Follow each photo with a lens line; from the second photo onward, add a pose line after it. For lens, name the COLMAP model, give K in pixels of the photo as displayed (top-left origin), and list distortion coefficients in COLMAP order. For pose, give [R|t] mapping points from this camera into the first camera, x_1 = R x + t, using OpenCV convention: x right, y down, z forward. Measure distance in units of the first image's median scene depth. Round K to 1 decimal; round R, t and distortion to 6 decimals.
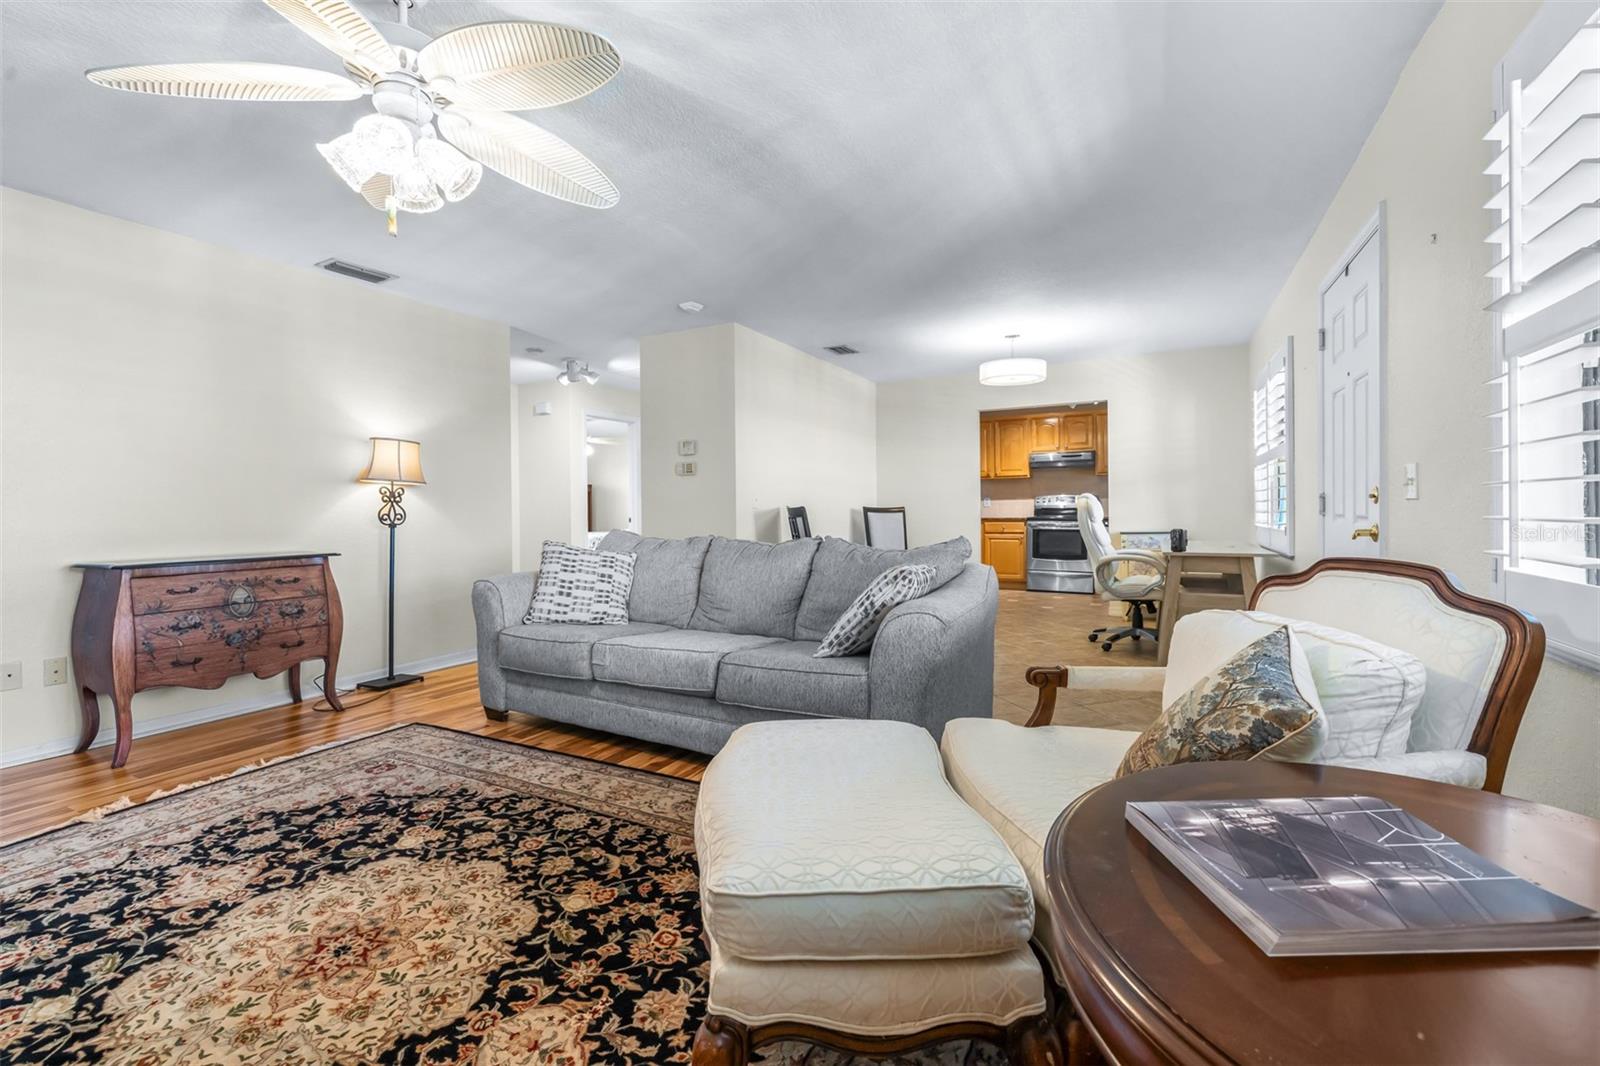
lens RADIAL K [[689.7, 0, 786.3], [0, 689.7, 516.8], [0, 0, 1]] dist [0.000152, -0.000457]
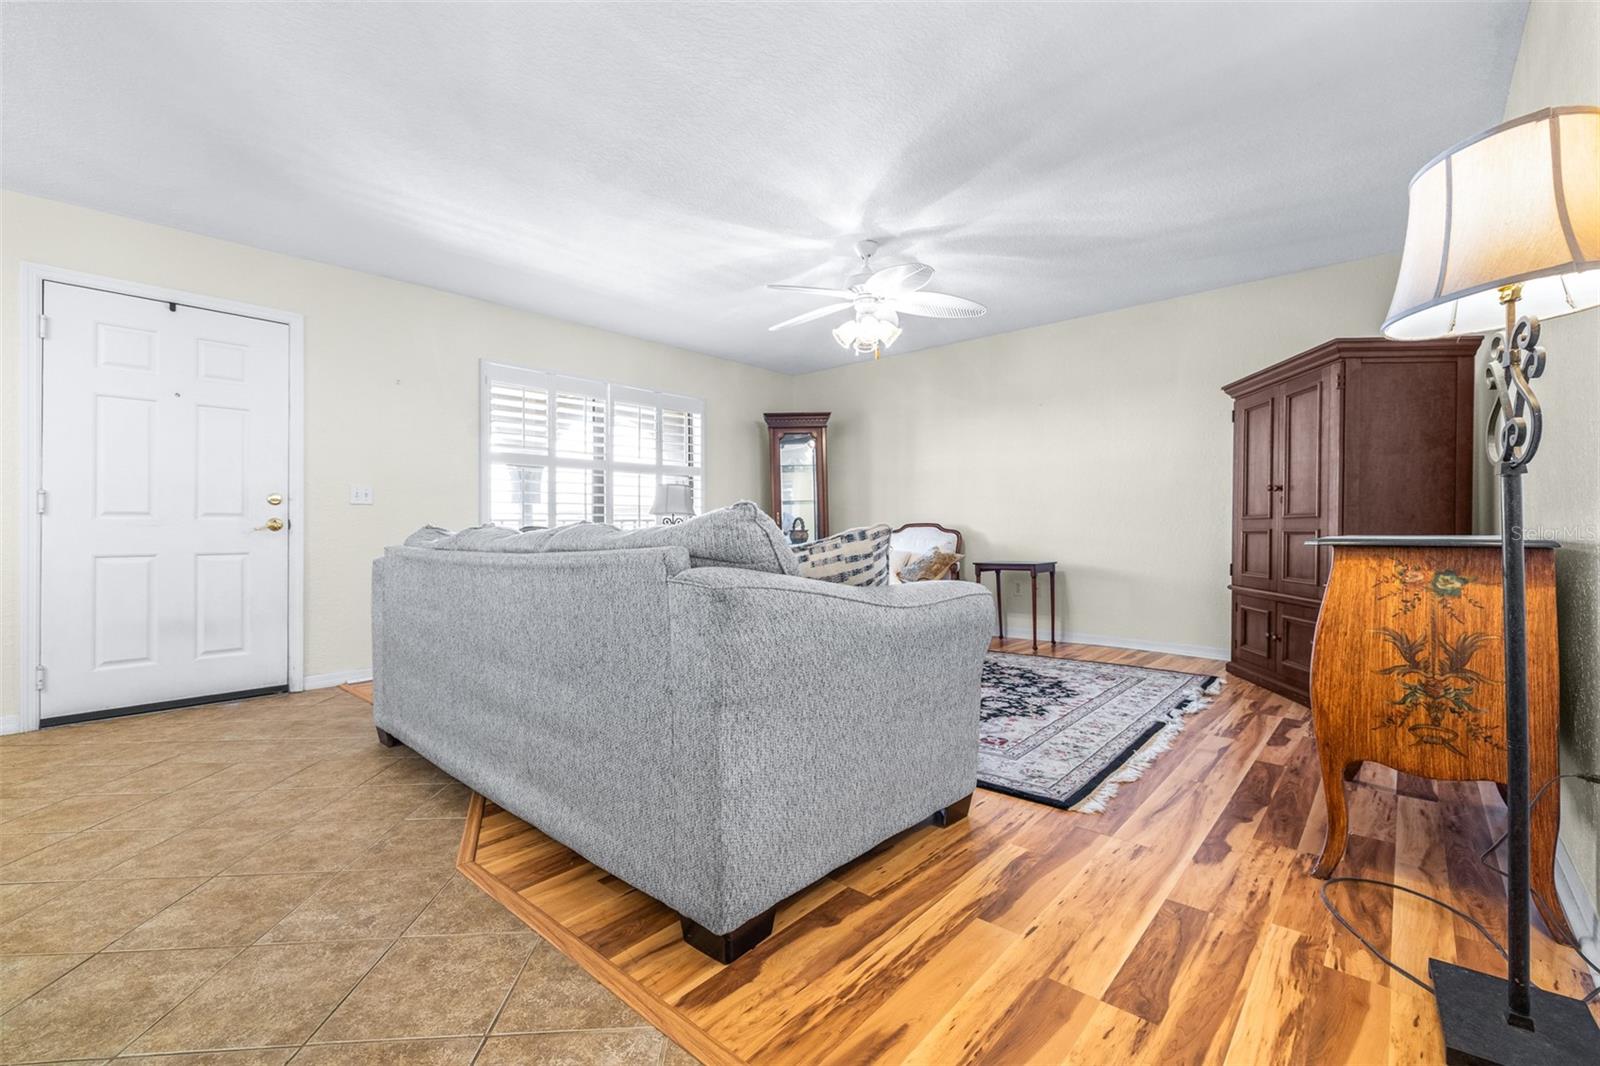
lens RADIAL K [[689.7, 0, 803.8], [0, 689.7, 530.0], [0, 0, 1]] dist [0.000152, -0.000457]
pose [[-0.976366, 0.019204, 0.215270, -0.622031], [0.021588, 0.999729, 0.008732, 0.050031], [-0.215044, 0.013173, -0.976516, 2.354175]]
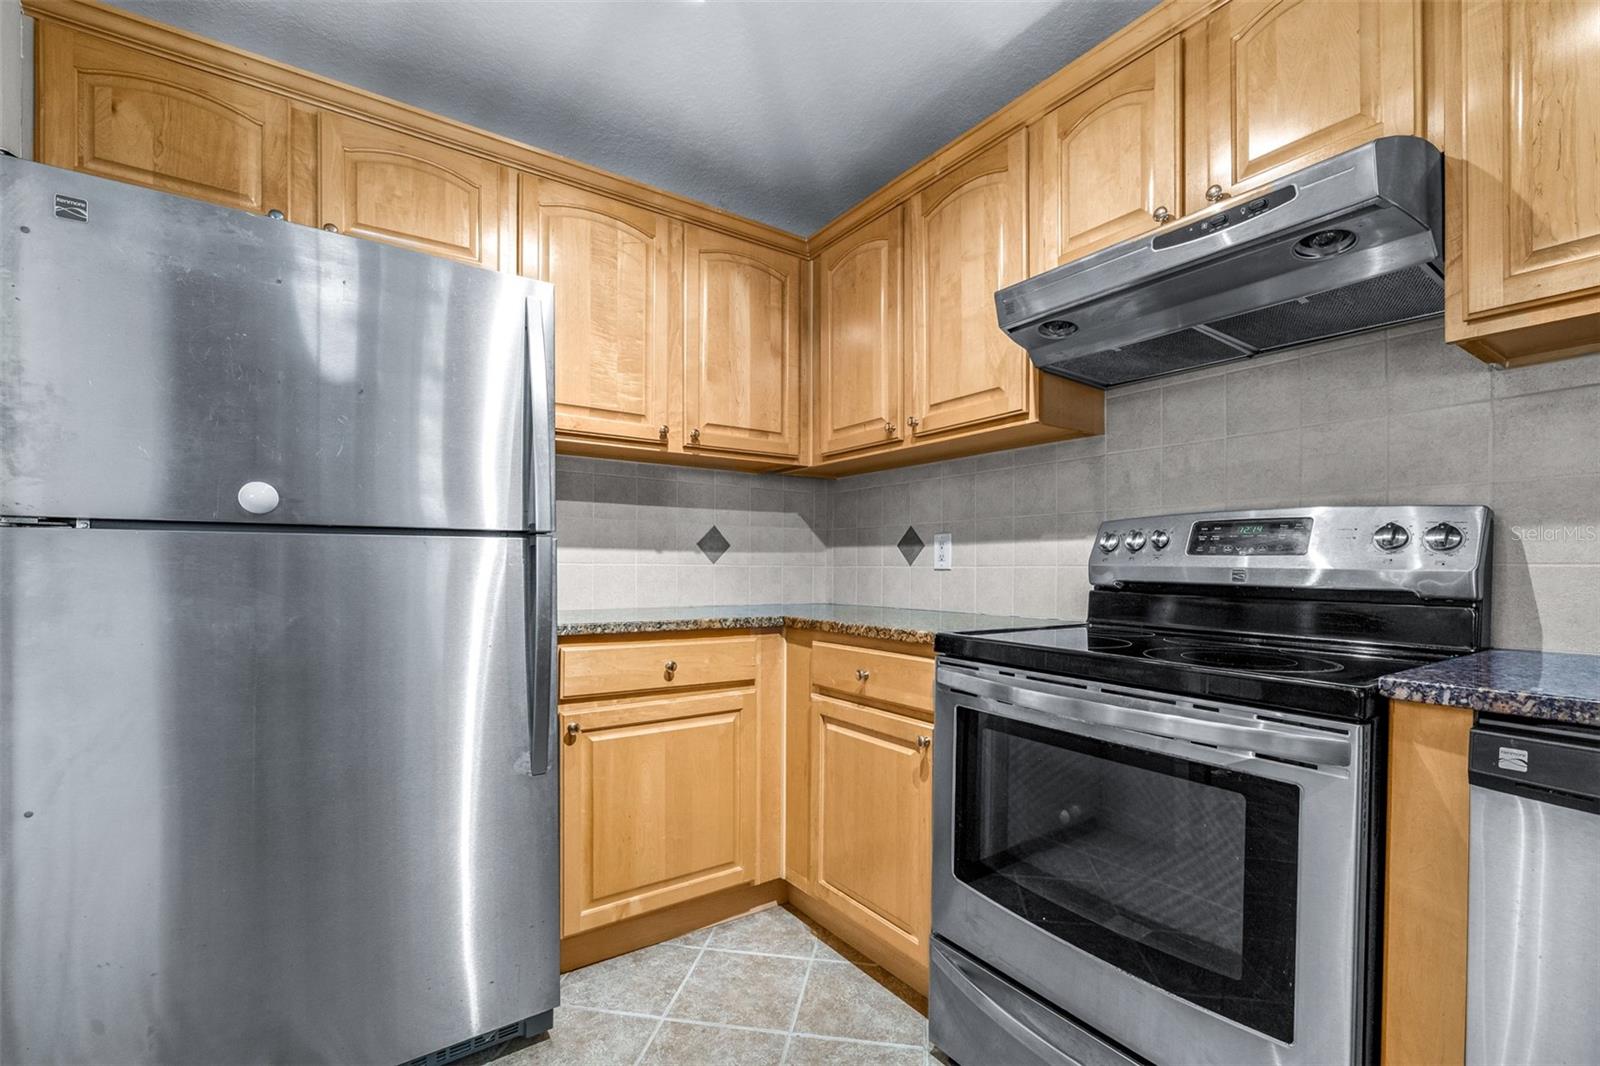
lens RADIAL K [[689.7, 0, 815.0], [0, 689.7, 568.3], [0, 0, 1]] dist [0.000152, -0.000457]
pose [[0.900475, 0.016983, -0.434576, 1.403639], [-0.019394, 0.999811, -0.001114, -0.053124], [0.434475, 0.009431, 0.900634, 2.930452]]
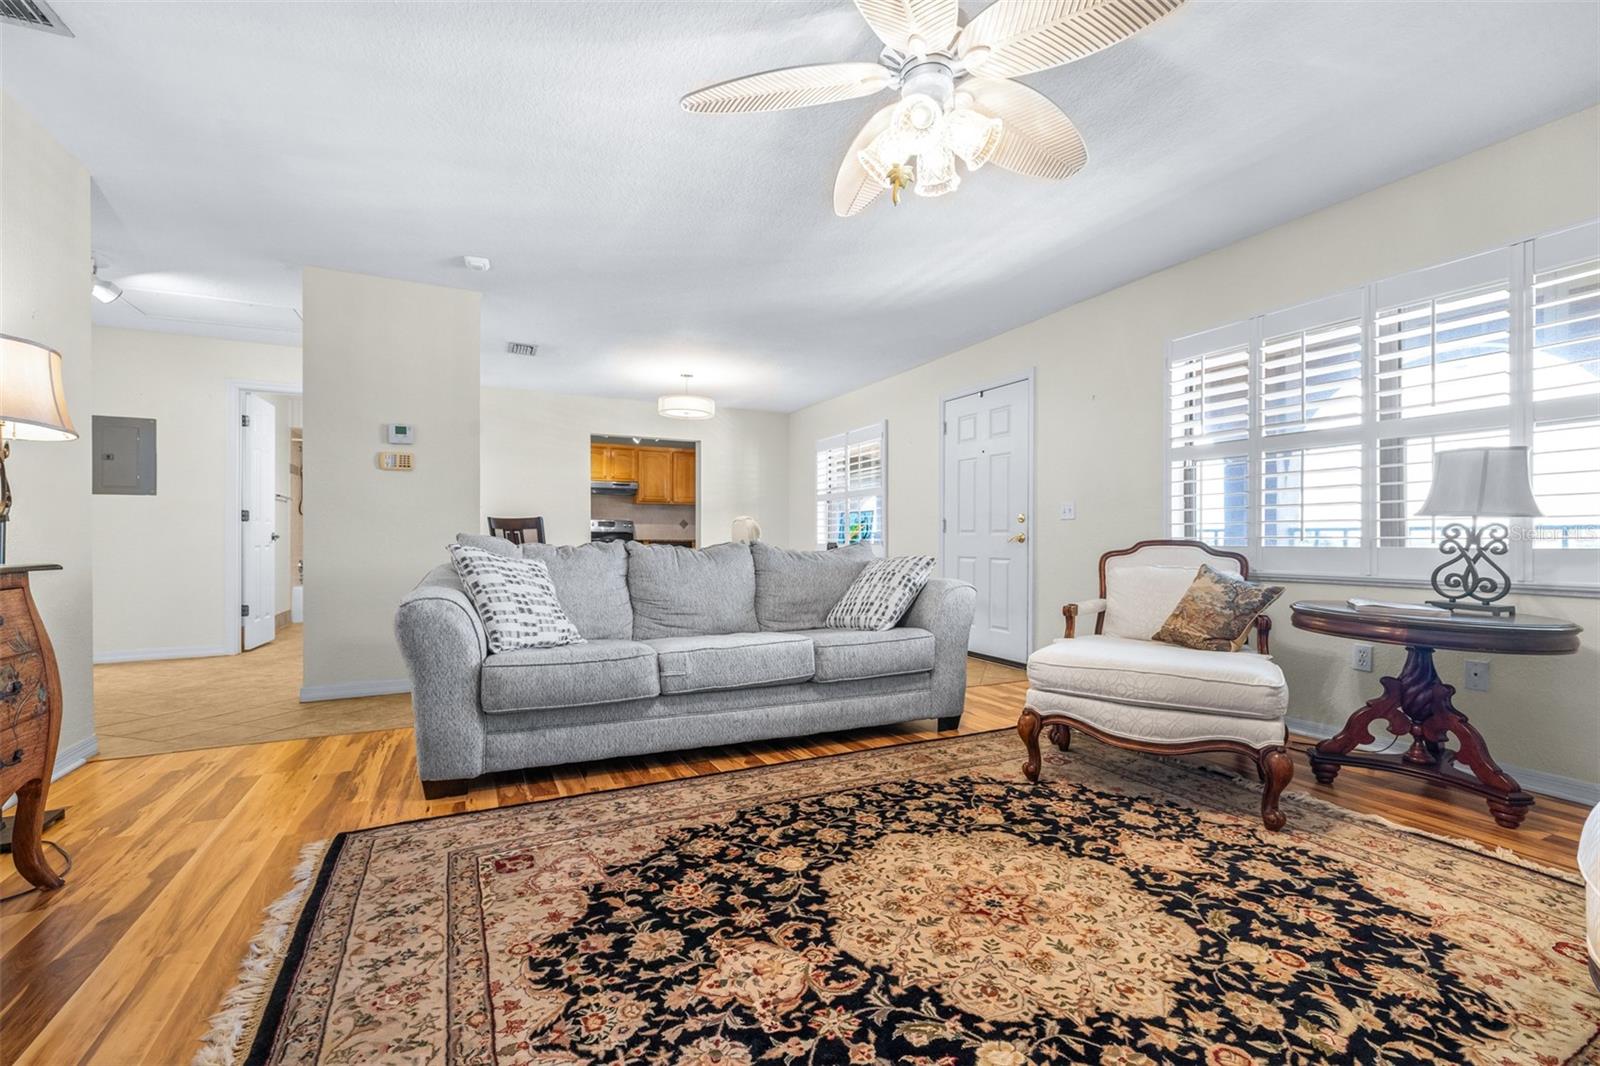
lens RADIAL K [[689.7, 0, 803.5], [0, 689.7, 546.4], [0, 0, 1]] dist [0.000152, -0.000457]
pose [[0.575296, 0.006011, 0.817923, -1.134951], [-0.000751, 0.999976, -0.006820, 0.064619], [-0.817945, 0.003309, 0.575287, 0.430759]]
